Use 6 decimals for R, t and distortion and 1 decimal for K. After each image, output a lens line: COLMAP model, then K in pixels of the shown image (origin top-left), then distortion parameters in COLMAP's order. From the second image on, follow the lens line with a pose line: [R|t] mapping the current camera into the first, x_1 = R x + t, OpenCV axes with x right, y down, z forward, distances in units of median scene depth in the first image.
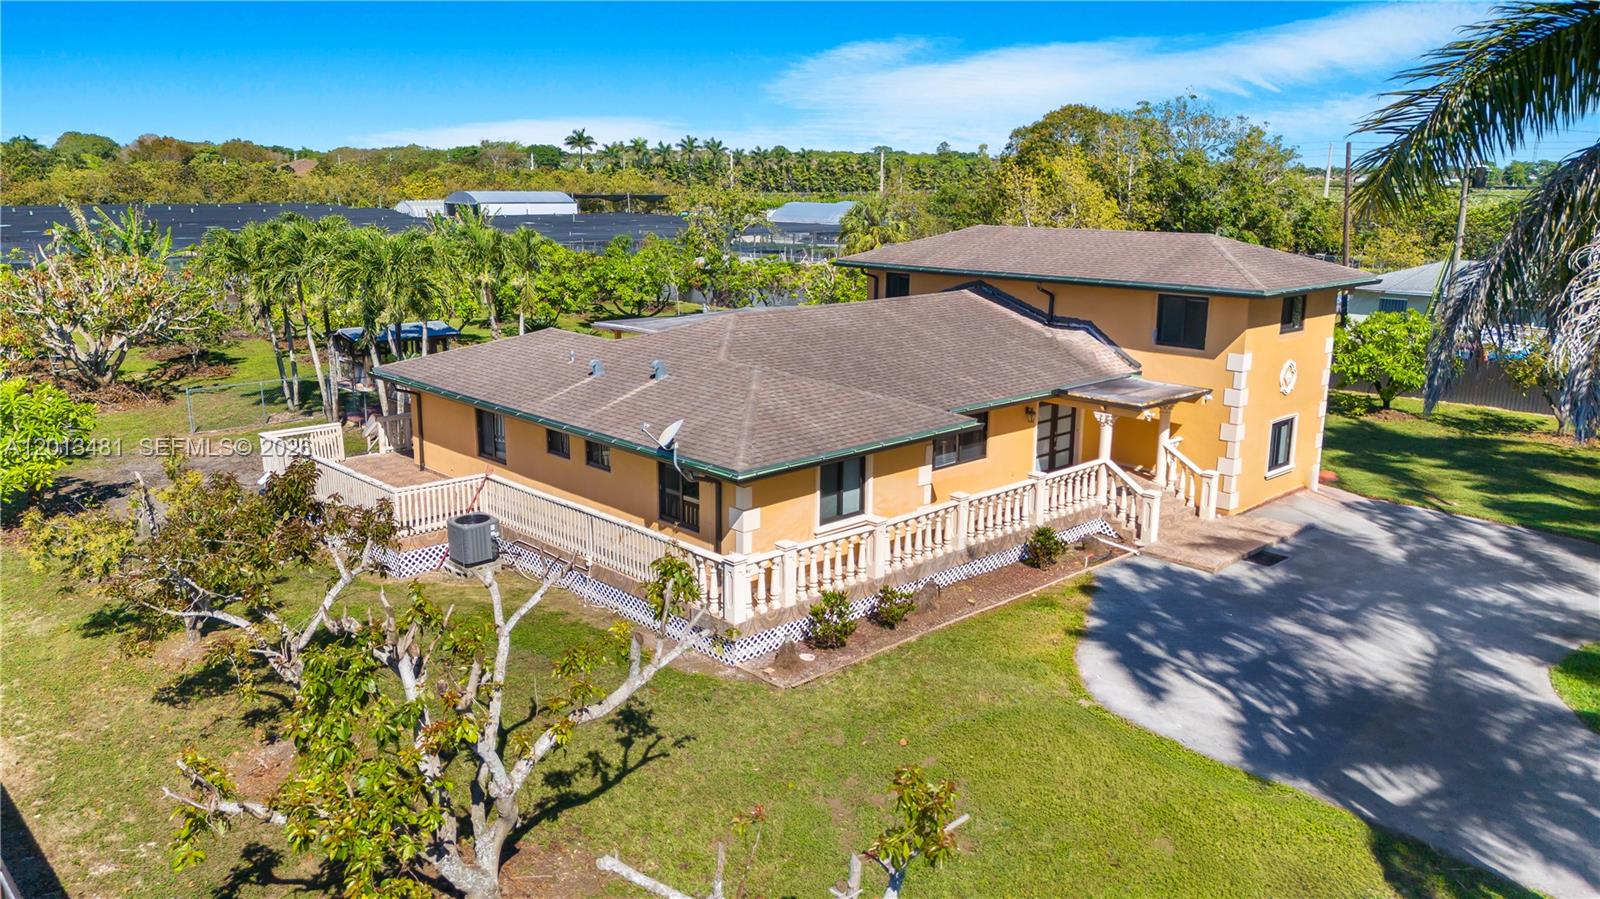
lens RADIAL K [[1168.9, 0, 818.8], [0, 1168.9, 449.4], [0, 0, 1]] dist [0.003251, 0.001355]
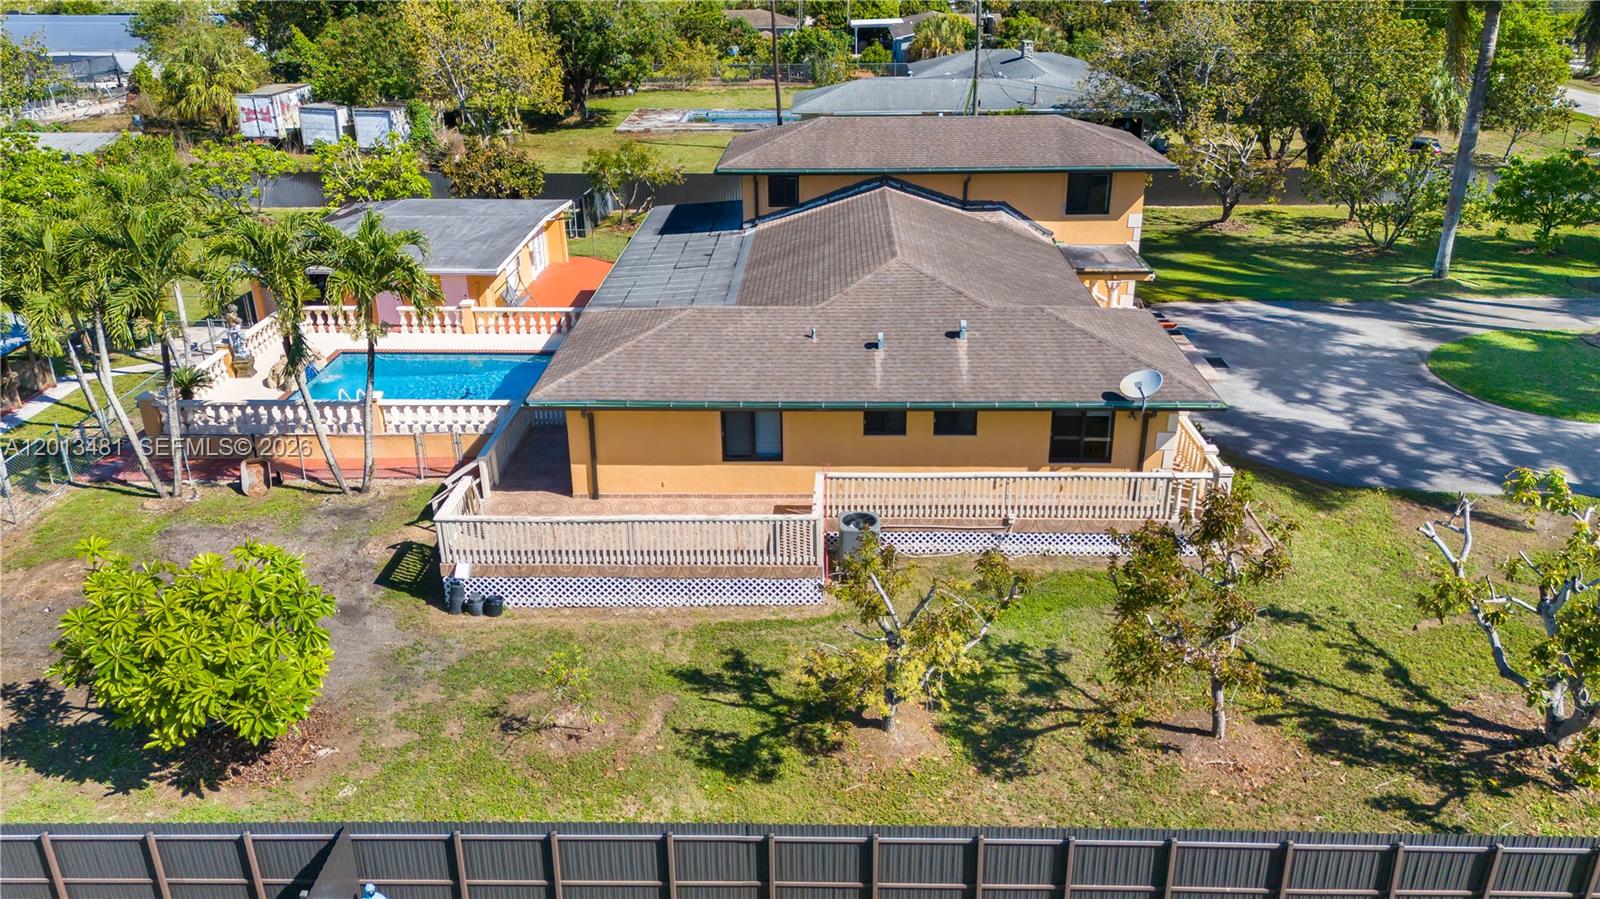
lens RADIAL K [[1168.9, 0, 818.8], [0, 1168.9, 449.4], [0, 0, 1]] dist [0.003251, 0.001355]
pose [[0.733540, -0.288362, 0.615440, -0.822483], [0.181668, 0.955772, 0.231294, -0.208439], [-0.654916, -0.057857, 0.753484, 0.261799]]
